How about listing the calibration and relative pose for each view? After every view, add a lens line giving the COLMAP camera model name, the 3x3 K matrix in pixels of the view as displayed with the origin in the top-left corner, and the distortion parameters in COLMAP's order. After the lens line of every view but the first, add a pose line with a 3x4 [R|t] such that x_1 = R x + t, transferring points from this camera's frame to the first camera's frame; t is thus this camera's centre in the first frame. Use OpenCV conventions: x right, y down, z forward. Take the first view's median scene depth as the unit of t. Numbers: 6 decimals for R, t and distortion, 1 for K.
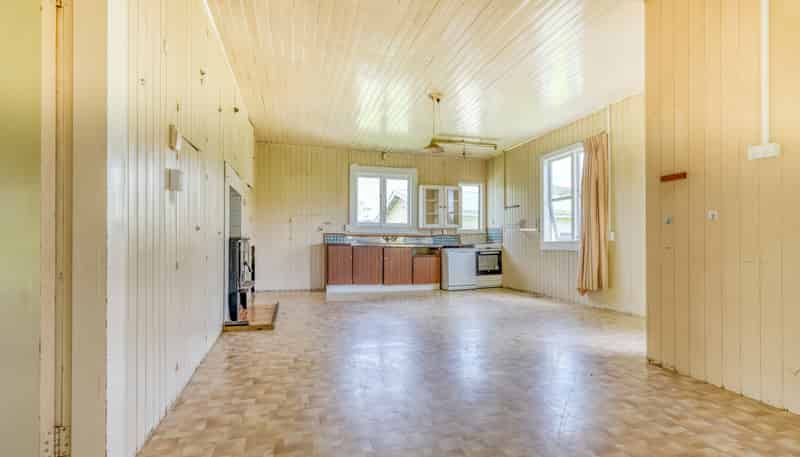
lens RADIAL K [[371.0, 0, 398.2], [0, 371.0, 235.7], [0, 0, 1]] dist [-0.000543, -0.000033]
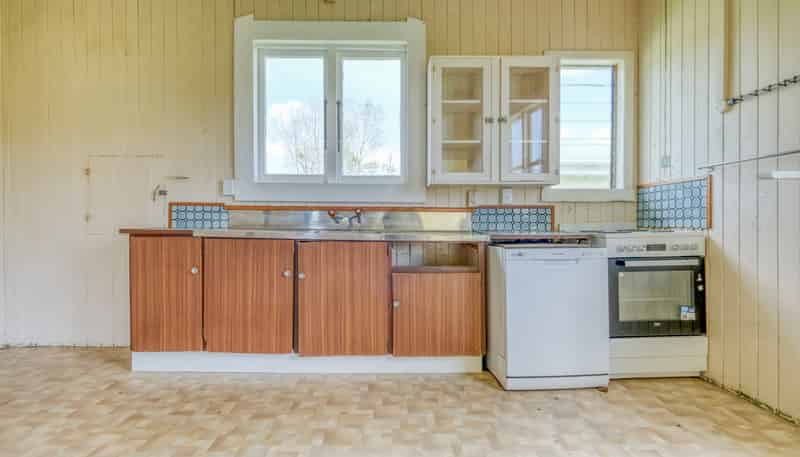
lens RADIAL K [[366.0, 0, 391.8], [0, 366.0, 229.1], [0, 0, 1]] dist [-0.000349, -0.000166]
pose [[0.963489, 0.002946, -0.267733, 0.121409], [0.004903, 0.999578, 0.028646, 0.010608], [0.267705, -0.028913, 0.963067, 0.677377]]
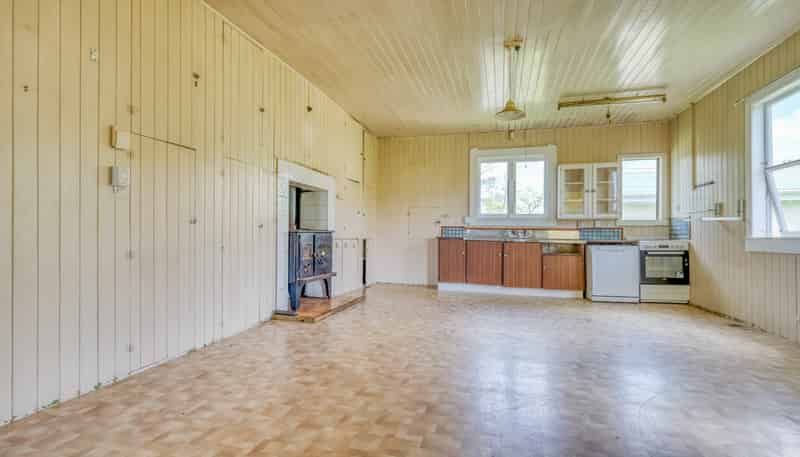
lens RADIAL K [[366.0, 0, 391.8], [0, 366.0, 229.1], [0, 0, 1]] dist [-0.000349, -0.000166]
pose [[0.842195, -0.002339, -0.539168, 0.186988], [0.000912, 0.999995, -0.002913, 0.002805], [0.539173, 0.001961, 0.842193, 0.150208]]
